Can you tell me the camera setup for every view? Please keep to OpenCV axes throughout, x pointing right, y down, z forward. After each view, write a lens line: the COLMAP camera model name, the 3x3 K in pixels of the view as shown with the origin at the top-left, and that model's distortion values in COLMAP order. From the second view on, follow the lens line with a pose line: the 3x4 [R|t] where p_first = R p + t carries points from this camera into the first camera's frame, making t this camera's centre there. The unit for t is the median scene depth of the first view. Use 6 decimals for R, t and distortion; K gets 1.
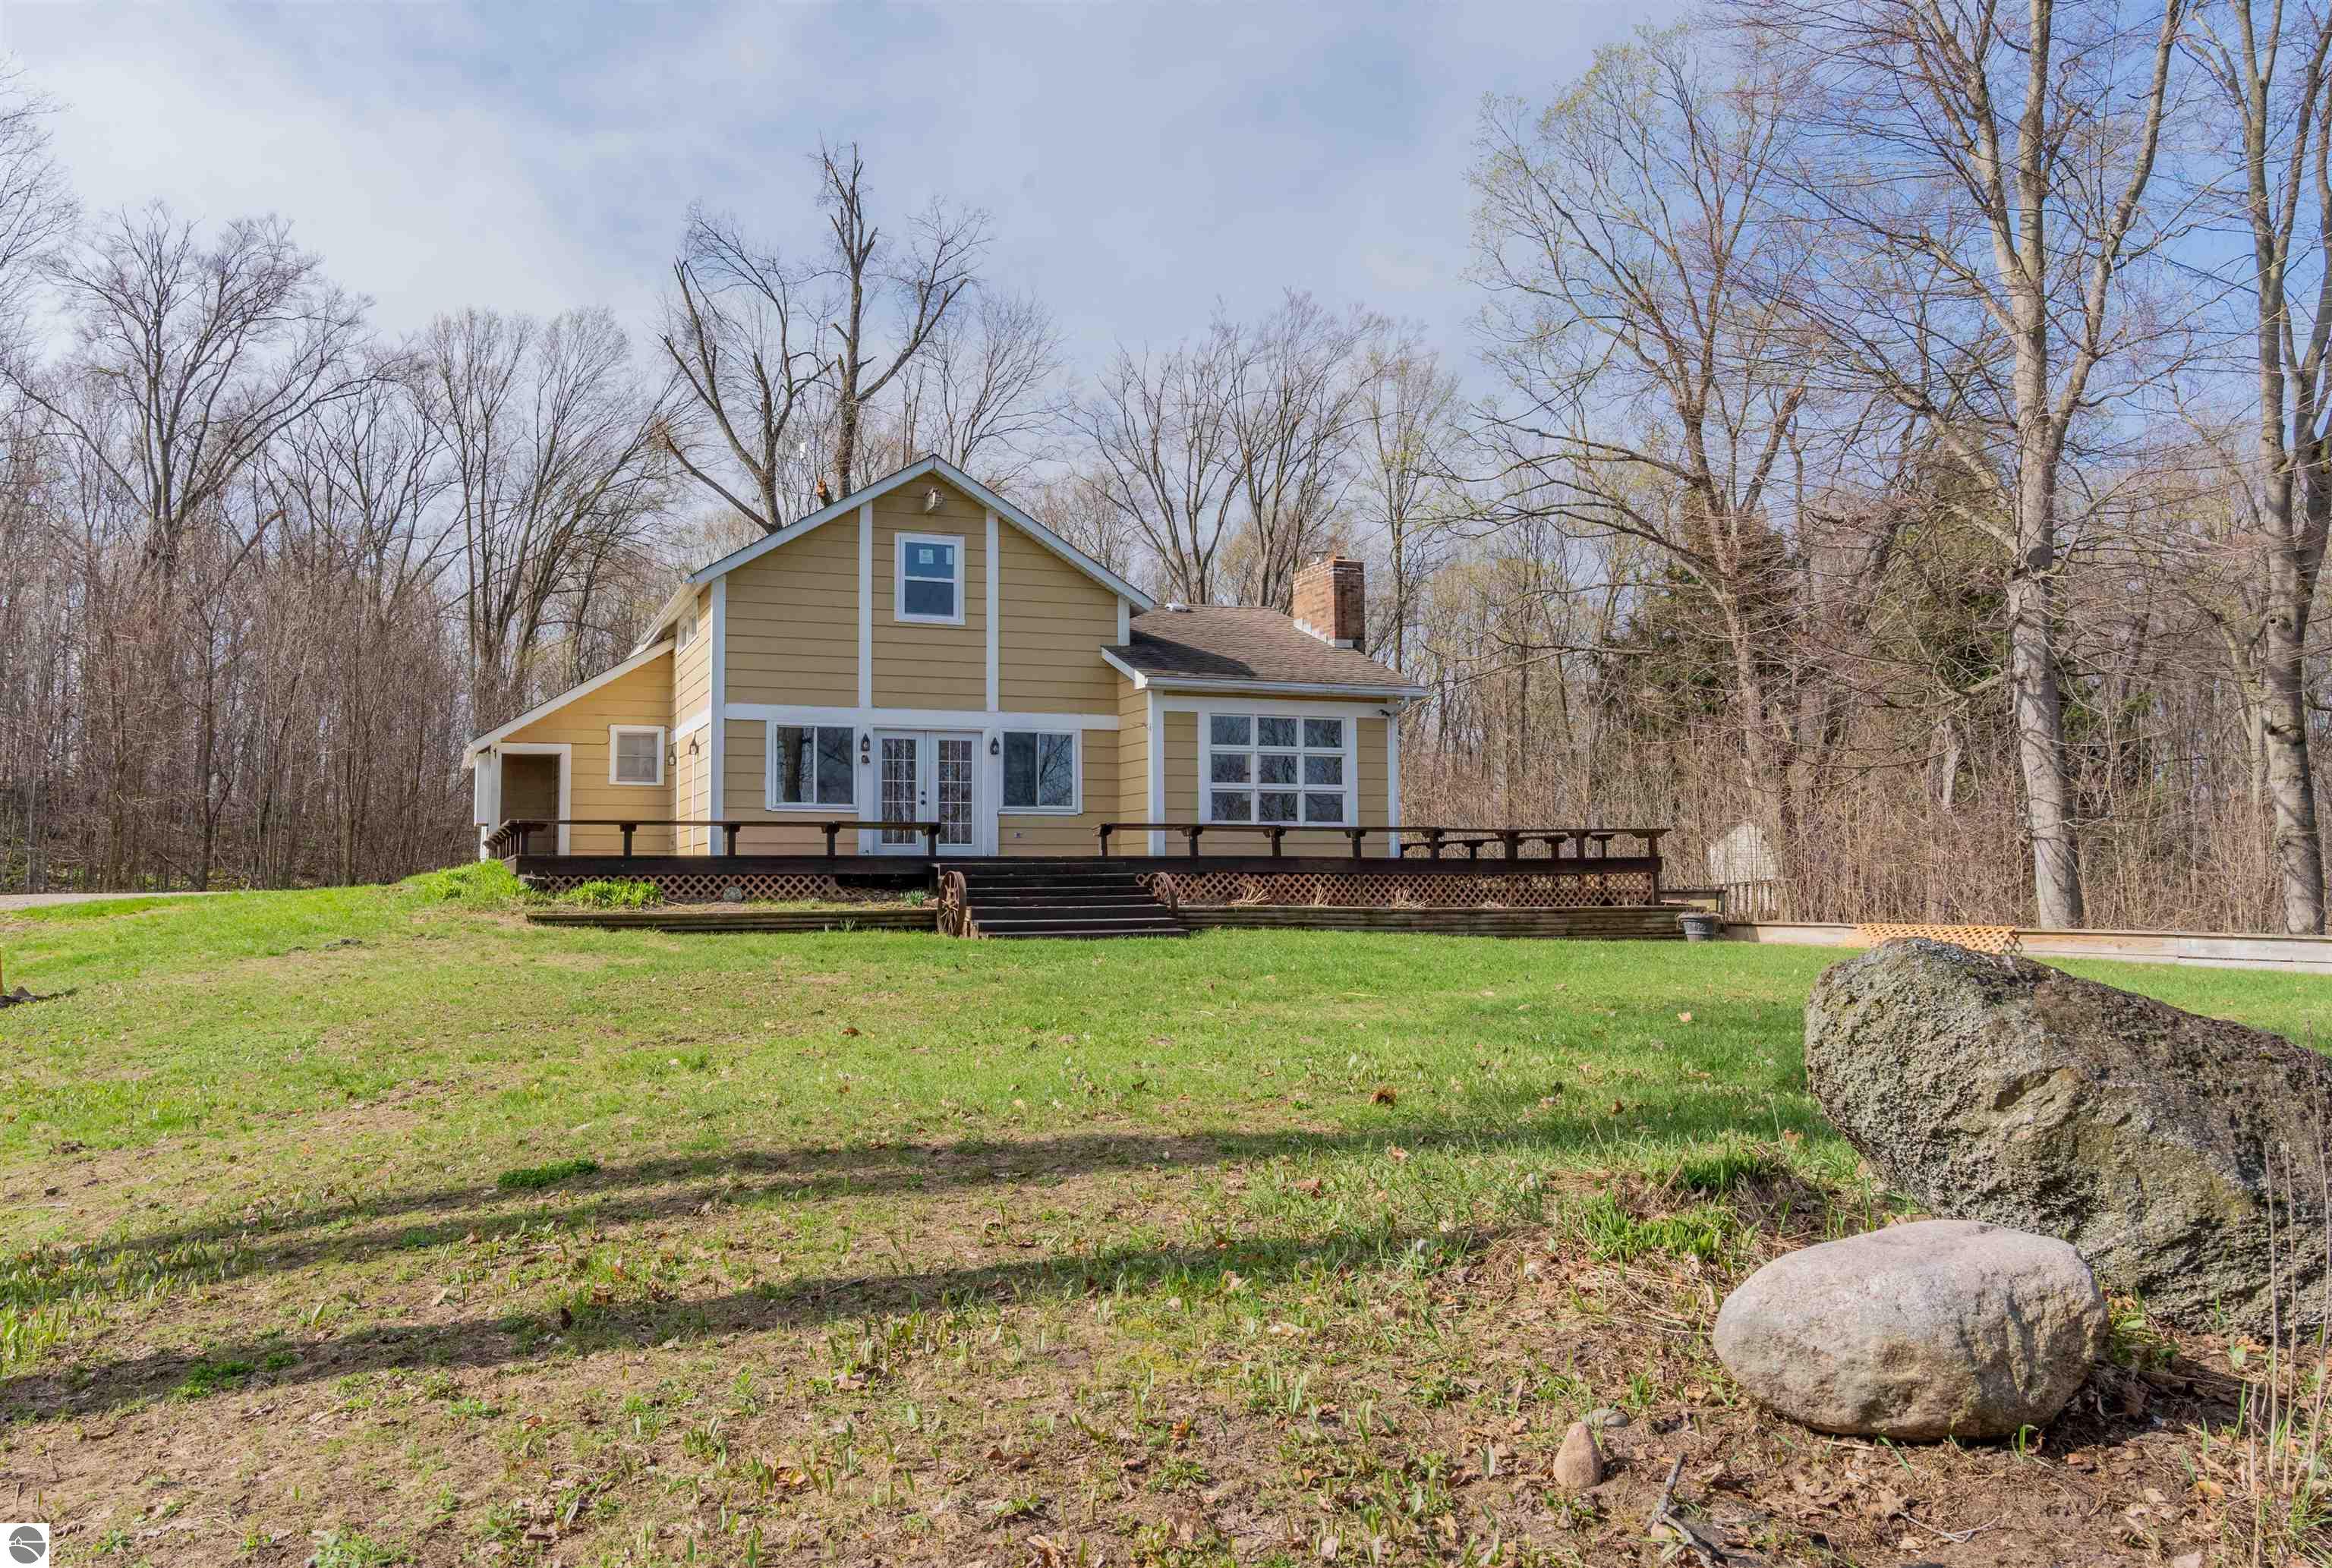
lens RADIAL K [[1679.7, 0, 1064.0], [0, 1679.7, 848.7], [0, 0, 1]] dist [-0.036884, 0.001673]
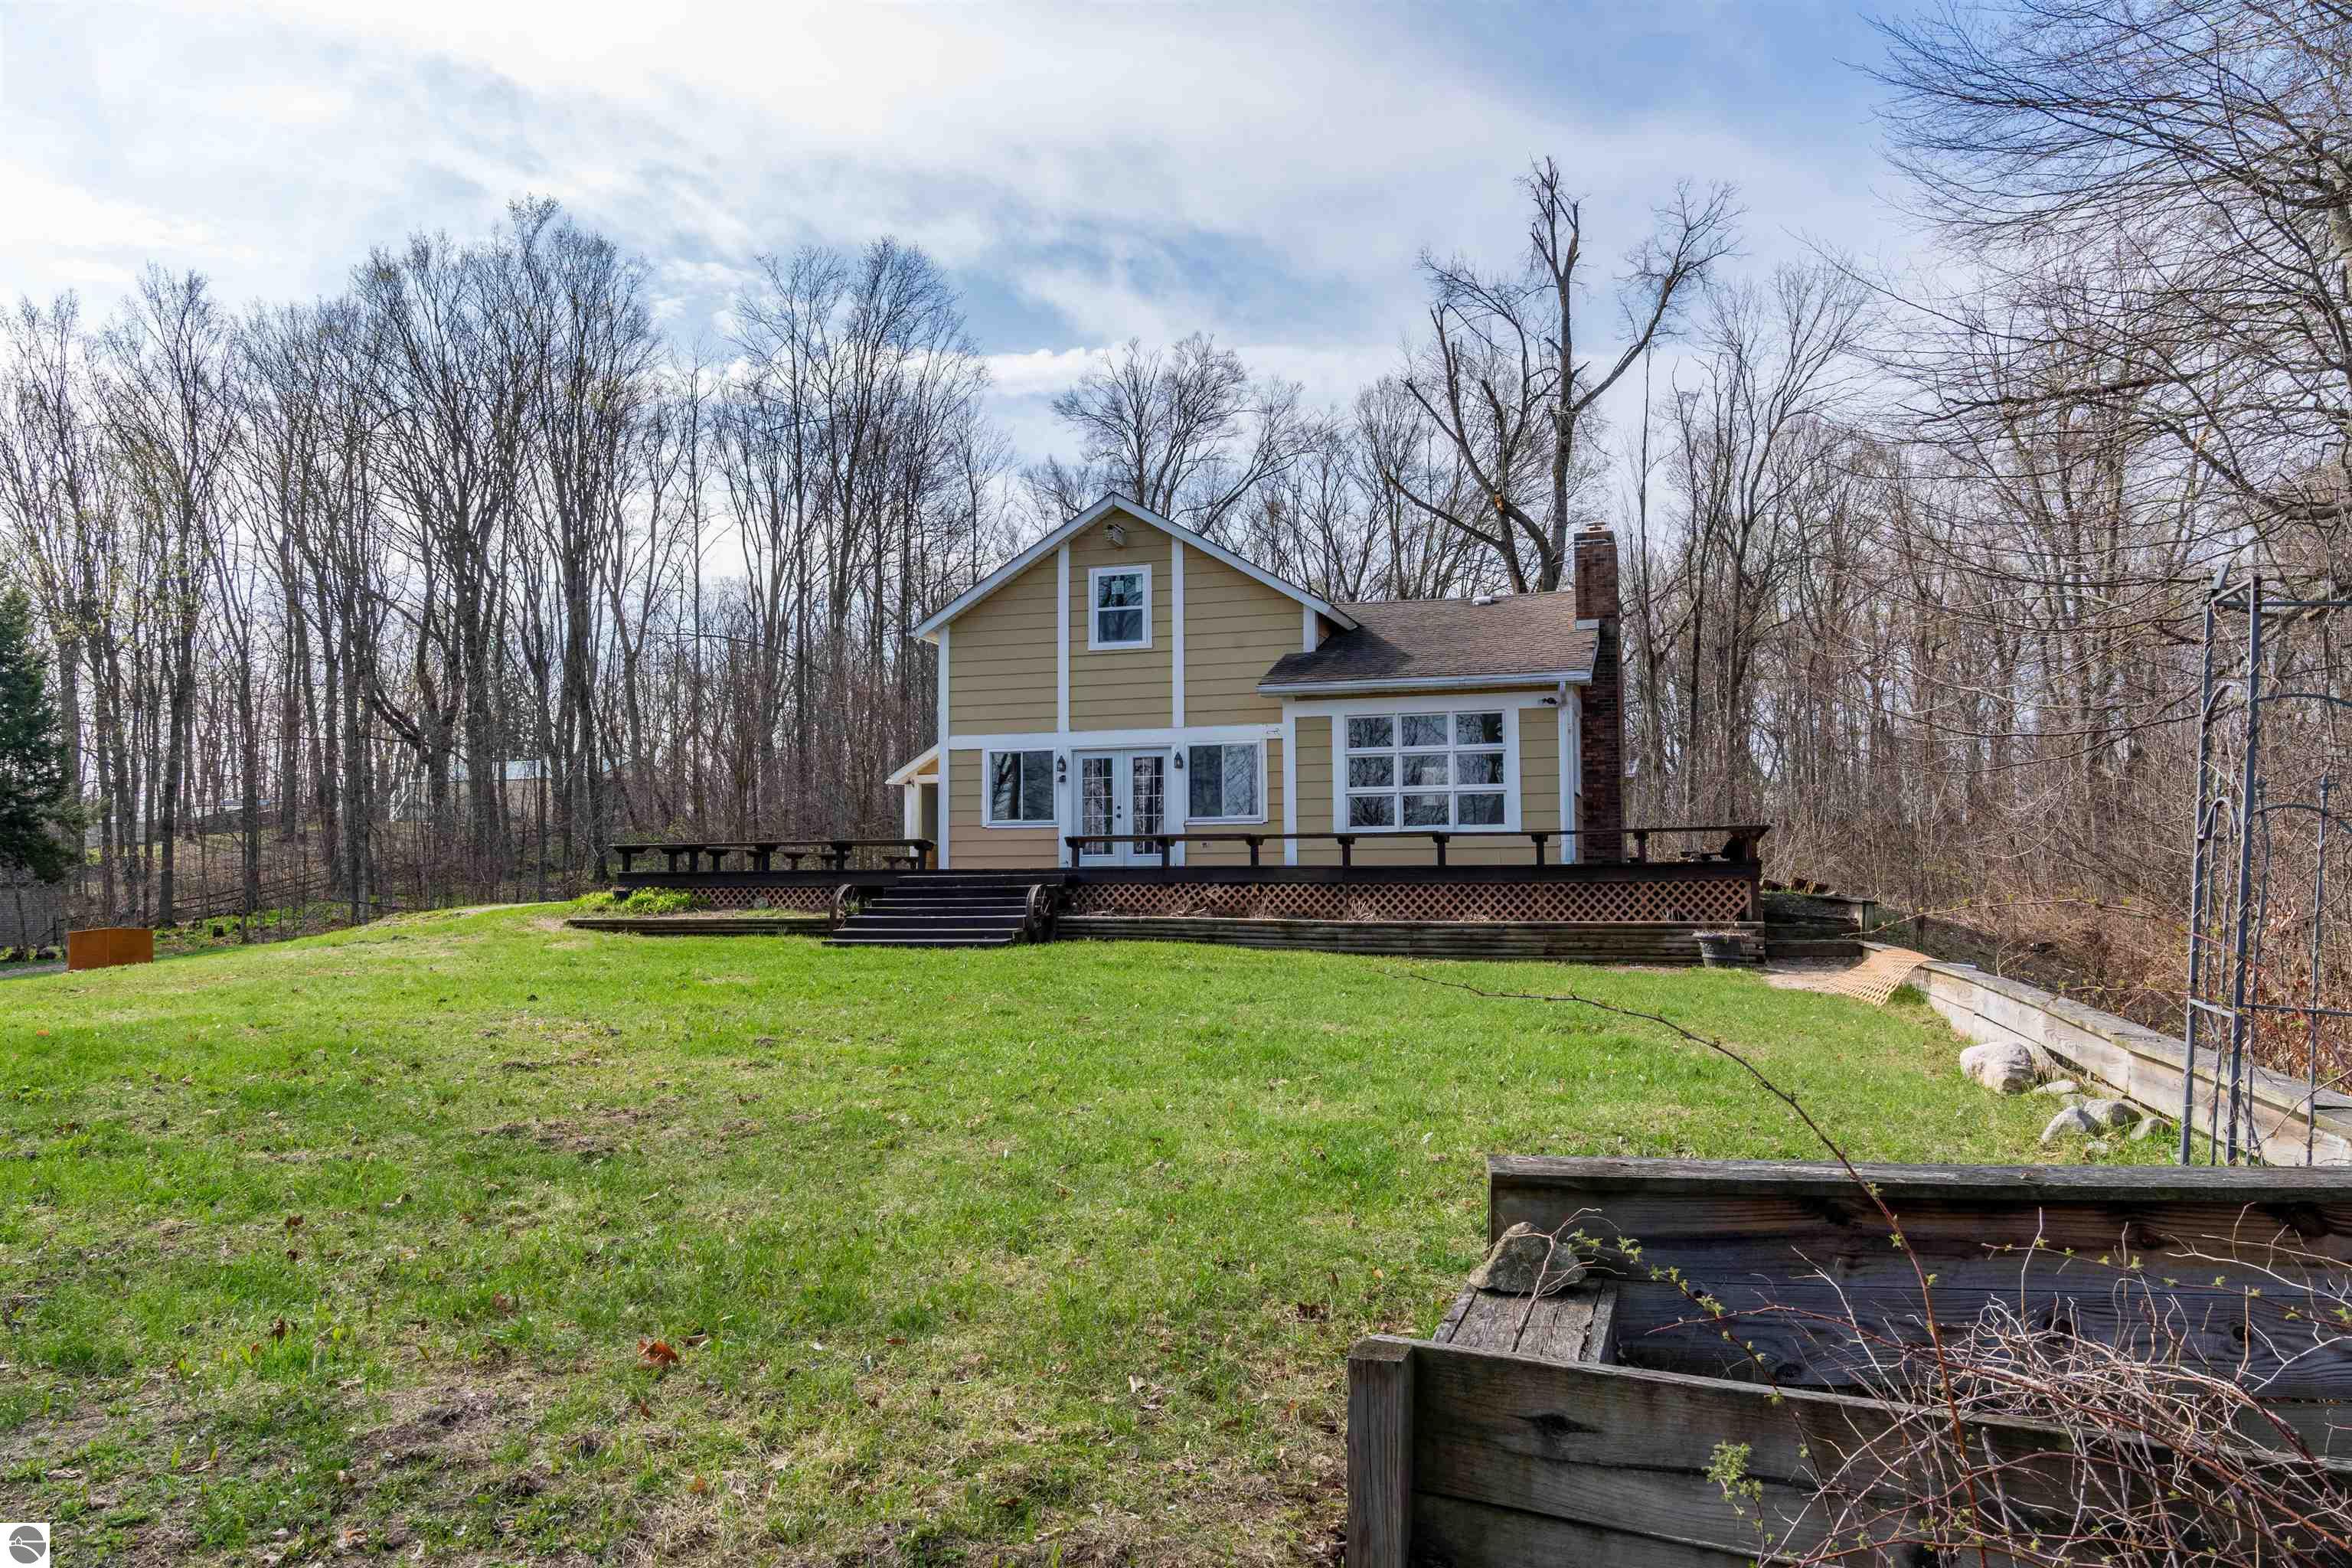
lens RADIAL K [[1604.5, 0, 1167.0], [0, 1604.5, 787.4], [0, 0, 1]] dist [-0.031584, 0.020706]
pose [[0.796379, -0.039078, -0.603534, 0.554409], [0.014211, 0.998844, -0.045921, 0.001148], [0.604631, 0.027994, 0.796013, 0.204392]]
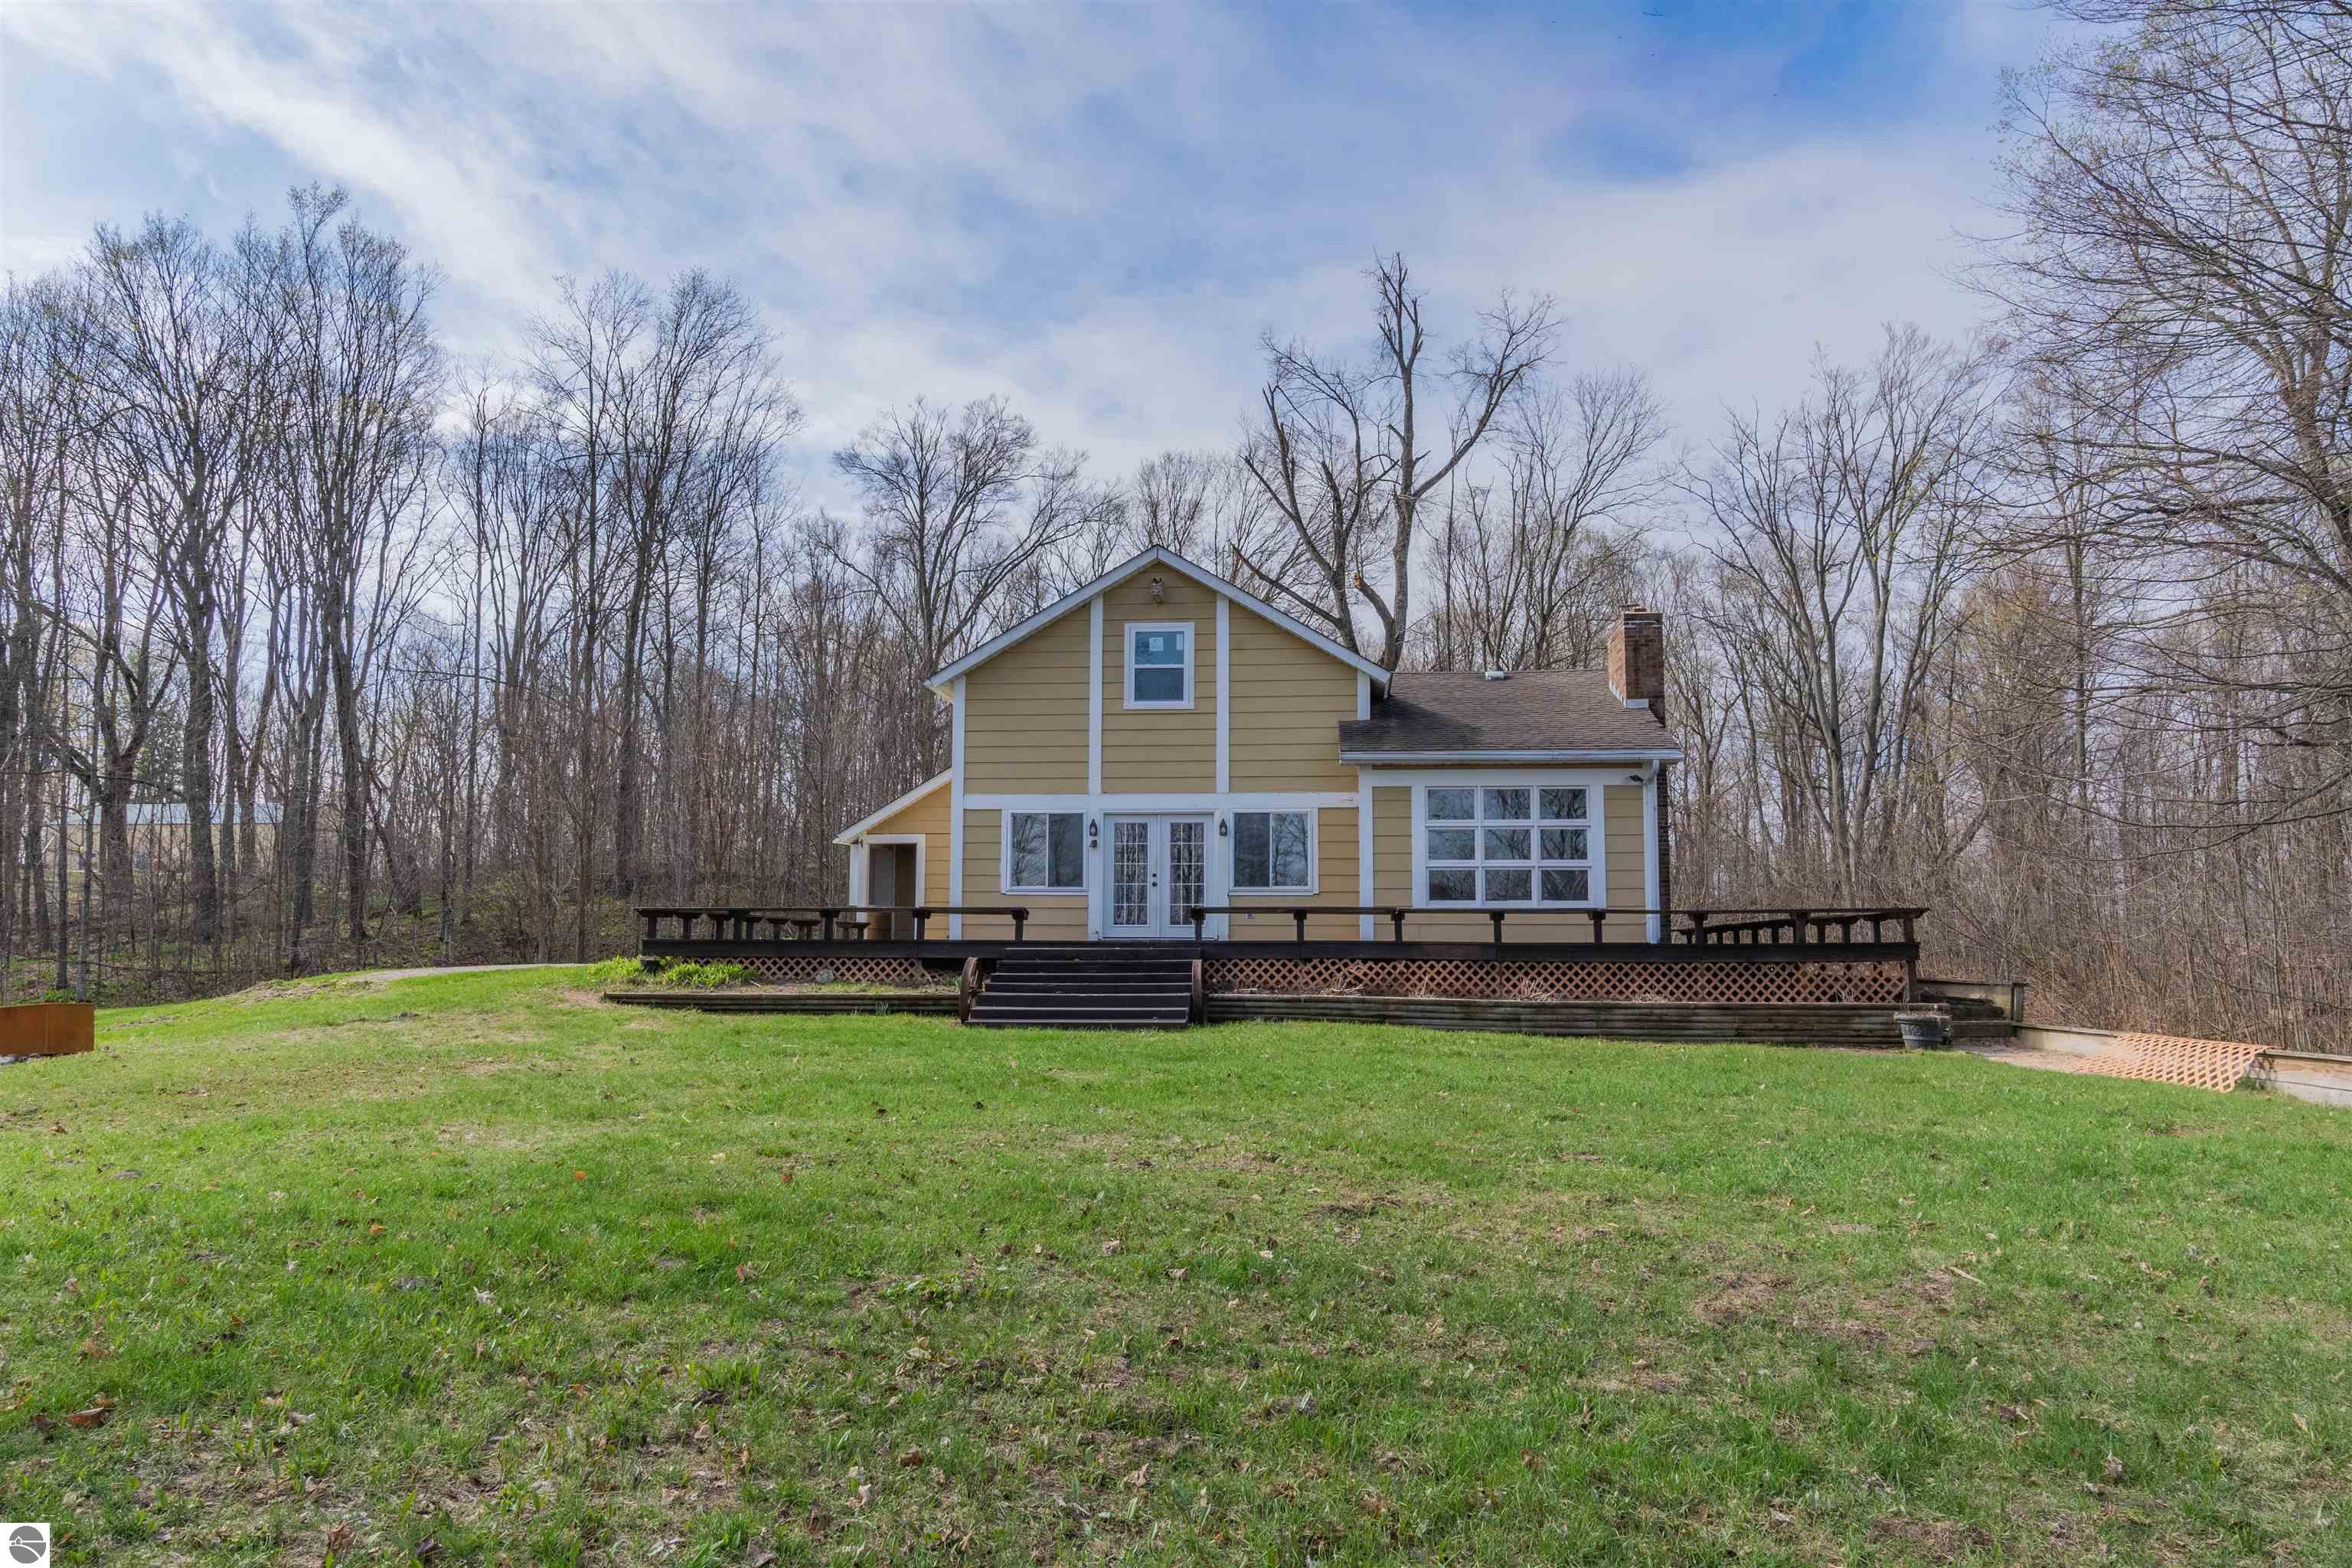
lens RADIAL K [[1561.9, 0, 1178.0], [0, 1561.9, 824.7], [0, 0, 1]] dist [-0.027126, 0.002195]
pose [[0.905817, -0.027059, -0.422804, 0.328131], [0.001503, 0.998157, -0.060662, -0.006395], [0.423666, 0.054314, 0.904188, 0.148410]]
